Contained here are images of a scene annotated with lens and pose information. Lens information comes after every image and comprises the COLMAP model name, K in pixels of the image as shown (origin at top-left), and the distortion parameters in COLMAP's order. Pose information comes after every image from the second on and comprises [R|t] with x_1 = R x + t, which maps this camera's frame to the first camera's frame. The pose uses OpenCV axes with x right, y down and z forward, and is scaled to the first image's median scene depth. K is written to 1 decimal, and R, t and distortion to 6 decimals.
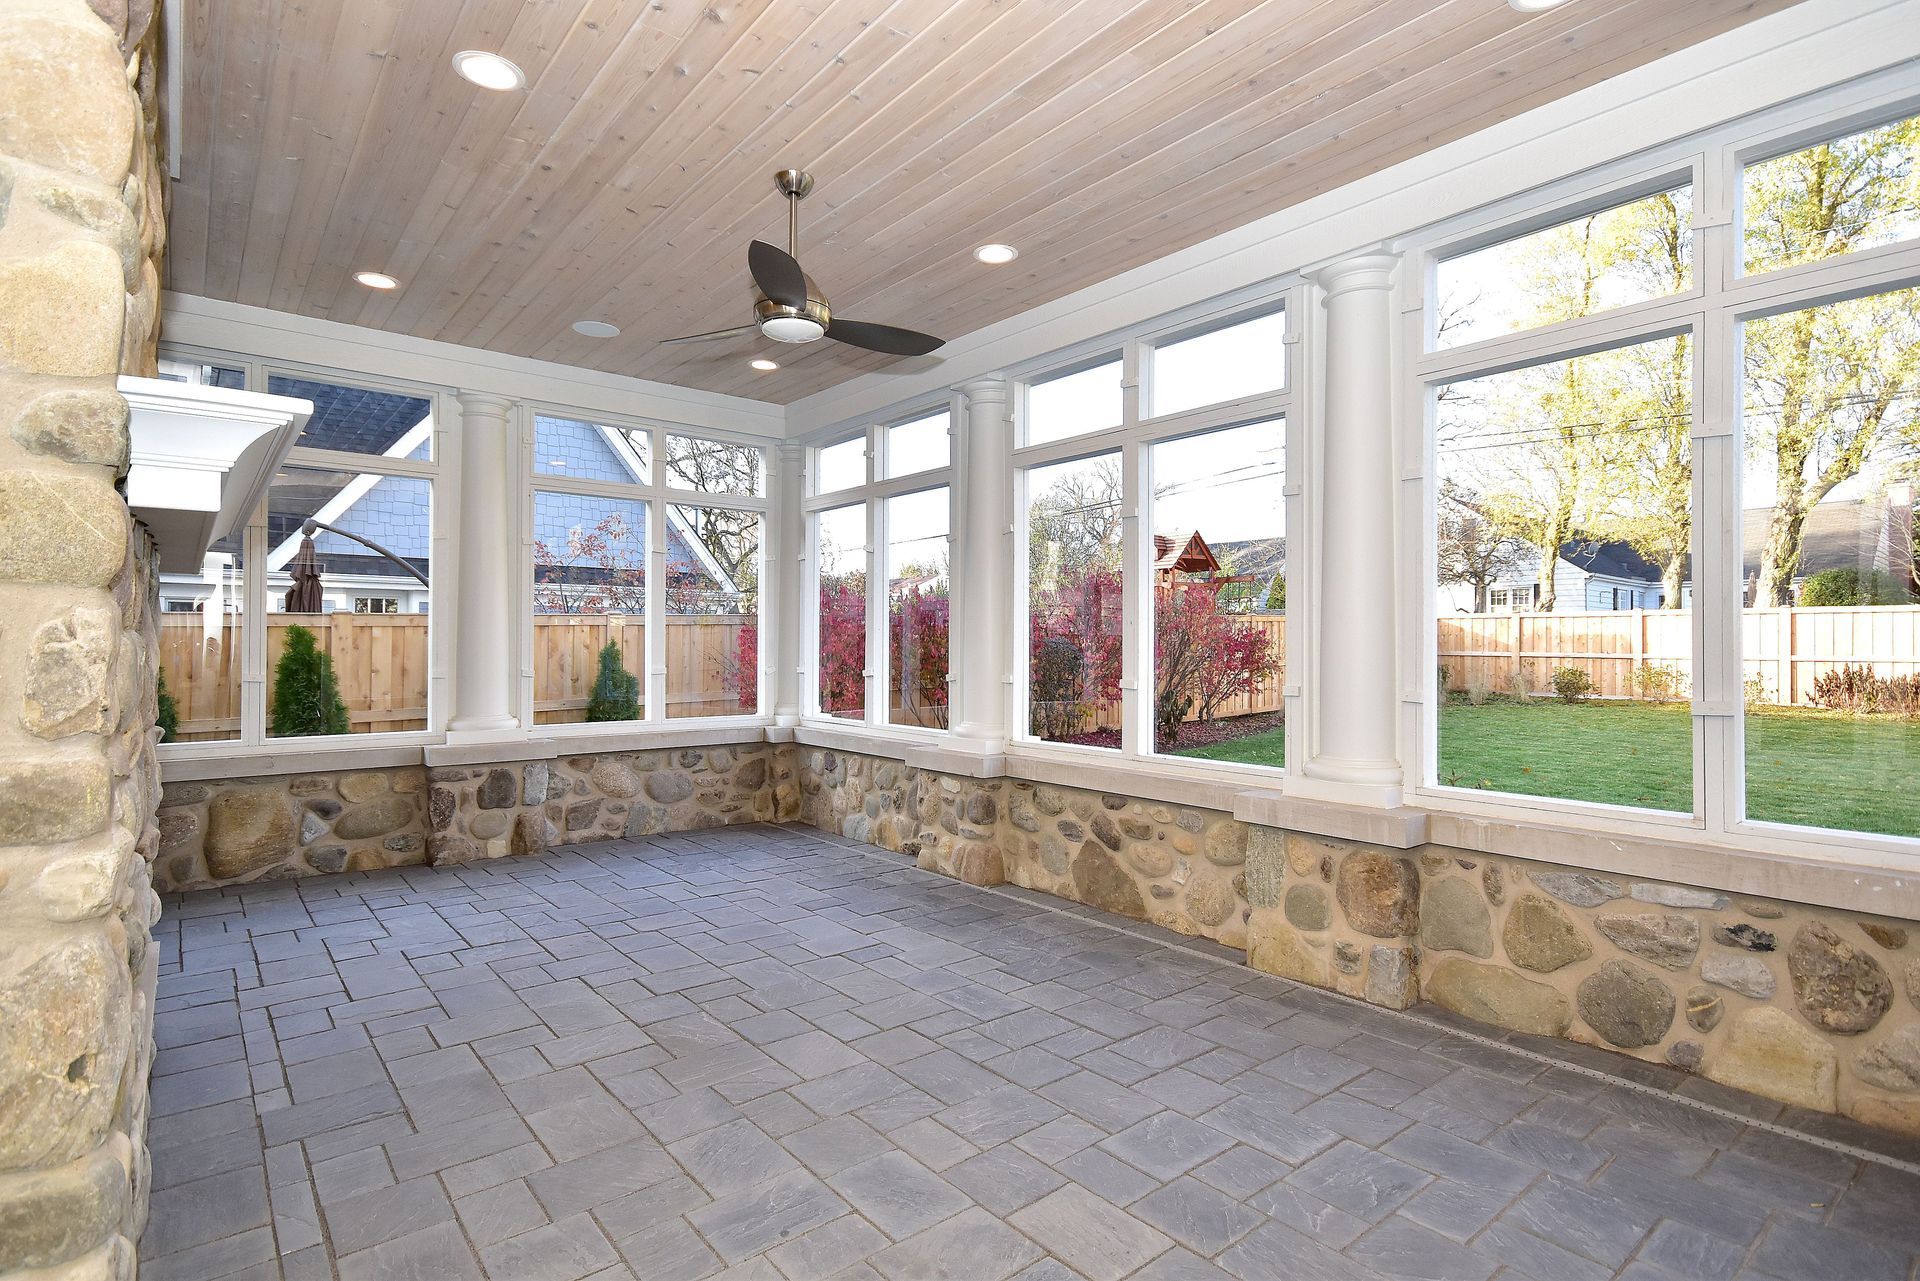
lens RADIAL K [[964.0, 0, 955.8], [0, 964.0, 644.2], [0, 0, 1]] dist [0.002814, 0.000267]
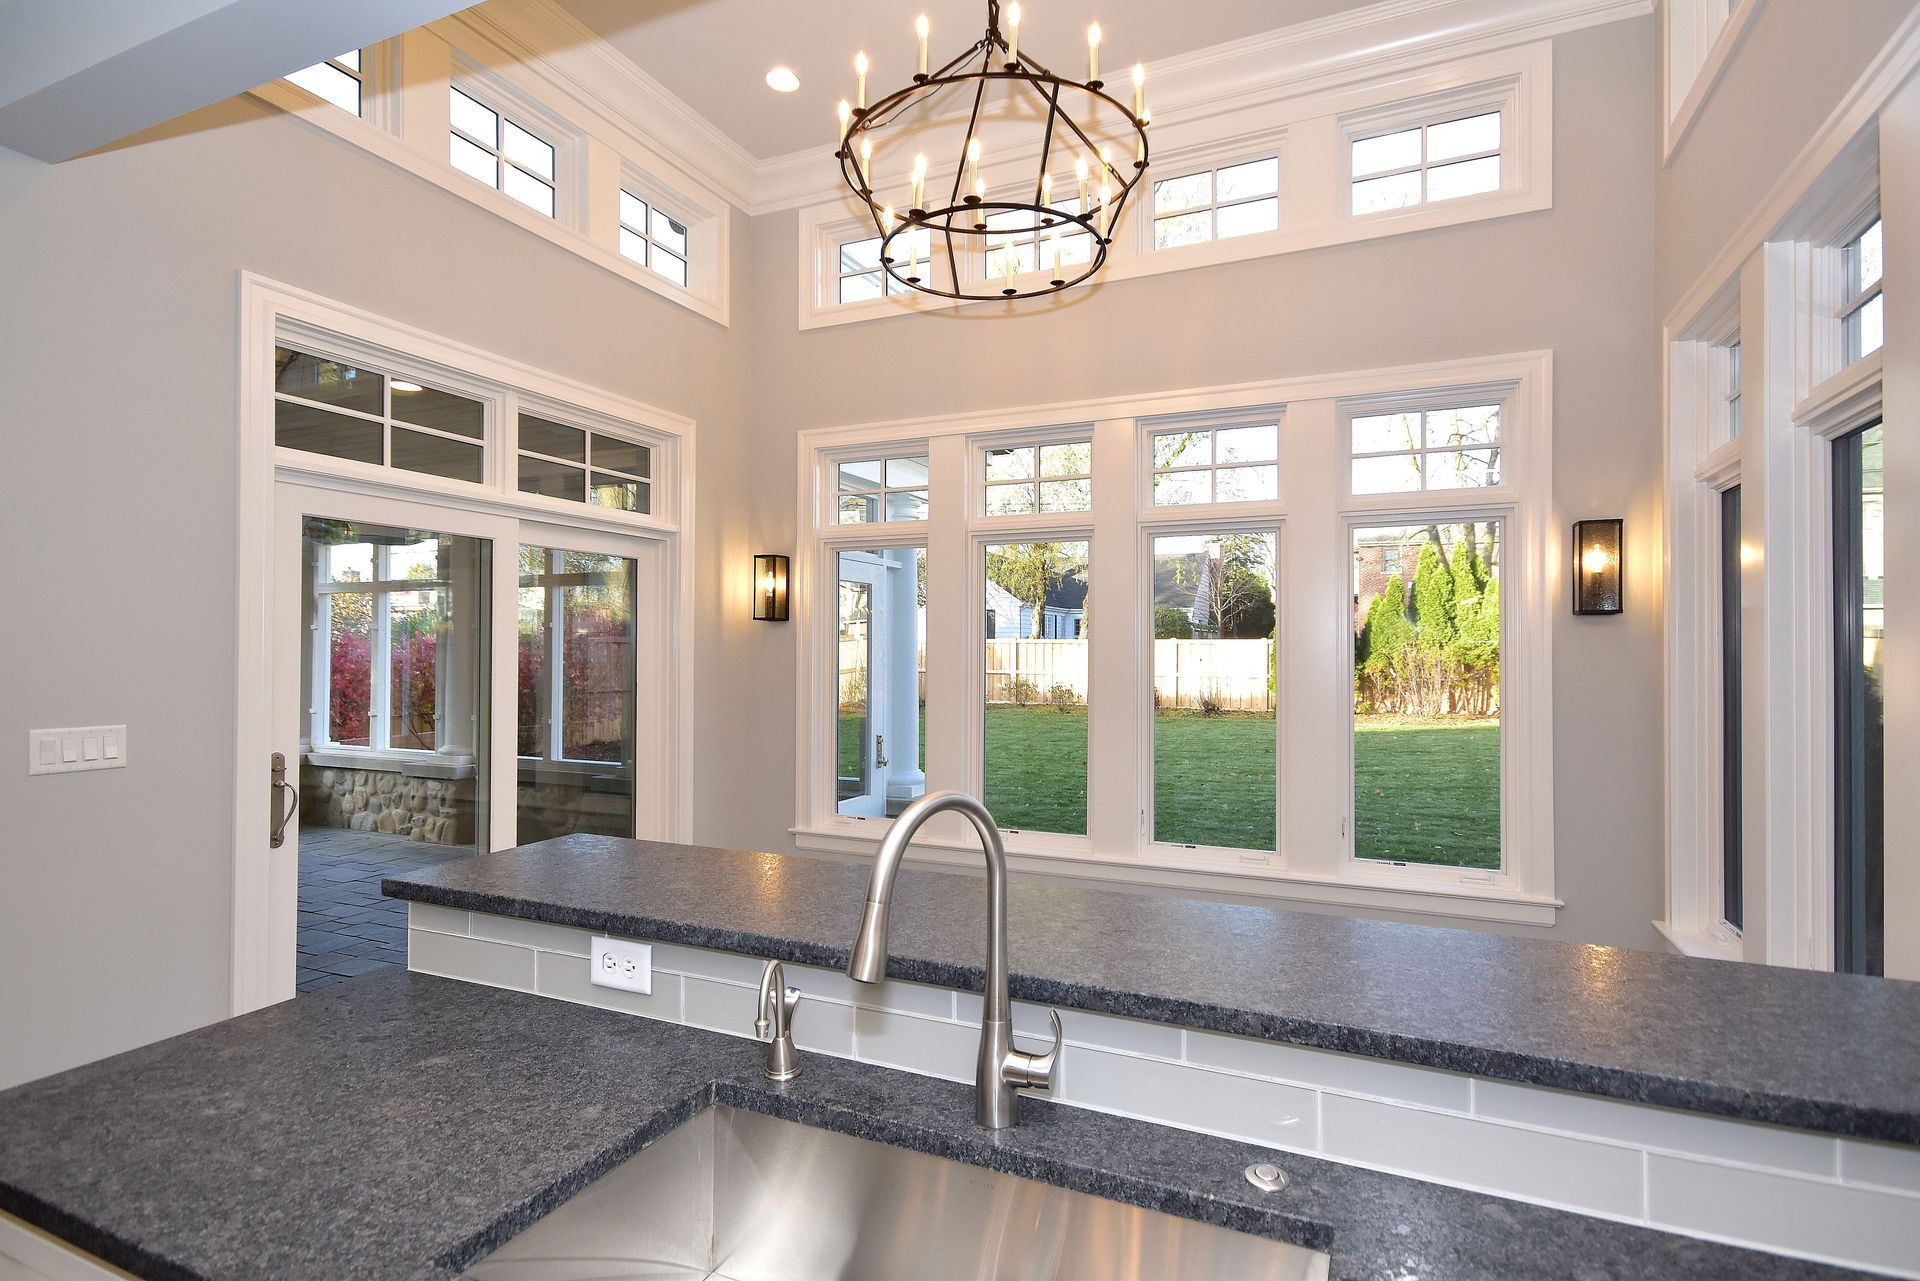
lens RADIAL K [[964.0, 0, 978.0], [0, 964.0, 647.1], [0, 0, 1]] dist [0.002814, 0.000267]
pose [[0.888038, 0.004654, 0.459747, 0.048351], [-0.005058, 0.999987, -0.000352, -0.073342], [-0.459743, -0.002013, 0.888050, -0.694610]]
